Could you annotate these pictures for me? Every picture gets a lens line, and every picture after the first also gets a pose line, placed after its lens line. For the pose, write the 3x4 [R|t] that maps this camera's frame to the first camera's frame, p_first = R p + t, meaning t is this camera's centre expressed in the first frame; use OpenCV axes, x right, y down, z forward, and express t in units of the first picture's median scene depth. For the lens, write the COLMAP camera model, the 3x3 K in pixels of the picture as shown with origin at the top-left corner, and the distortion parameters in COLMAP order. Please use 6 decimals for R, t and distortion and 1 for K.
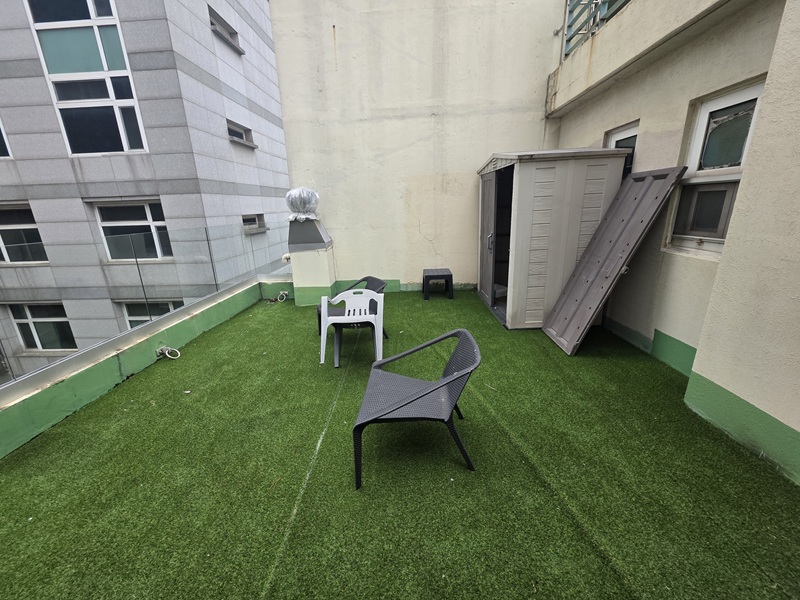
lens RADIAL K [[317.3, 0, 397.7], [0, 317.3, 295.4], [0, 0, 1]] dist [0.002803, 0.000442]
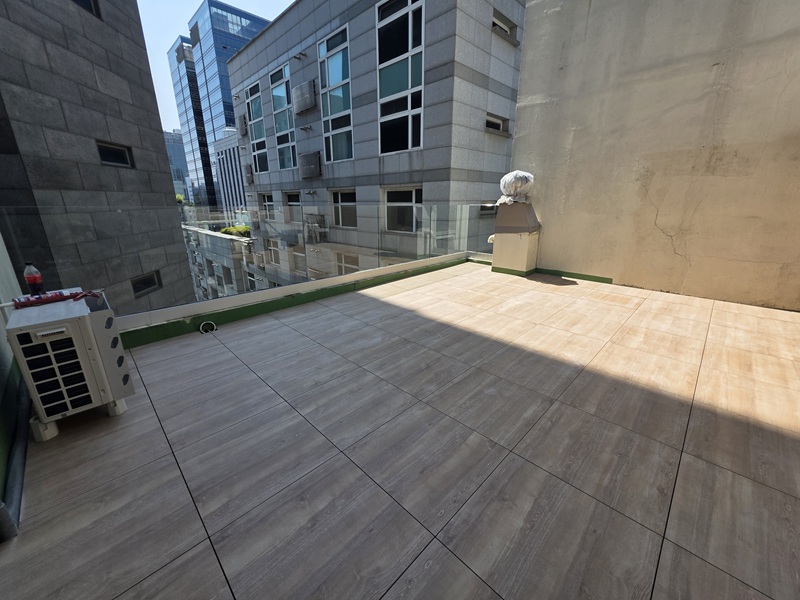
lens RADIAL K [[317.3, 0, 397.9], [0, 317.3, 296.2], [0, 0, 1]] dist [0.002803, 0.000442]
pose [[0.737636, 0.221616, -0.637793, 0.094056], [-0.201737, 0.973790, 0.105048, 0.015638], [0.644357, 0.051179, 0.763010, -0.010144]]
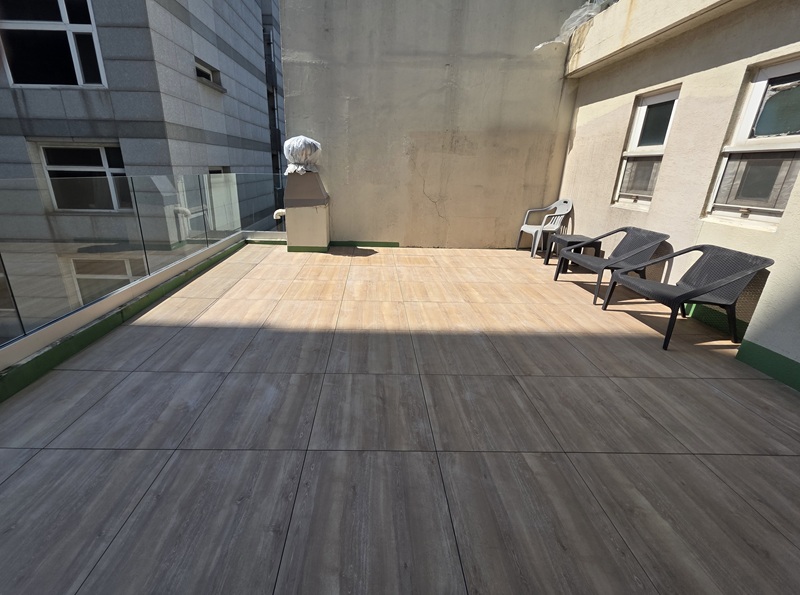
lens RADIAL K [[334.2, 0, 378.1], [0, 334.2, 274.3], [0, 0, 1]] dist [0.003009, -0.000427]
pose [[0.997330, 0.031842, 0.065724, -0.081486], [-0.034042, 0.998888, 0.032631, 0.010348], [-0.064611, -0.034782, 0.997304, 0.007894]]
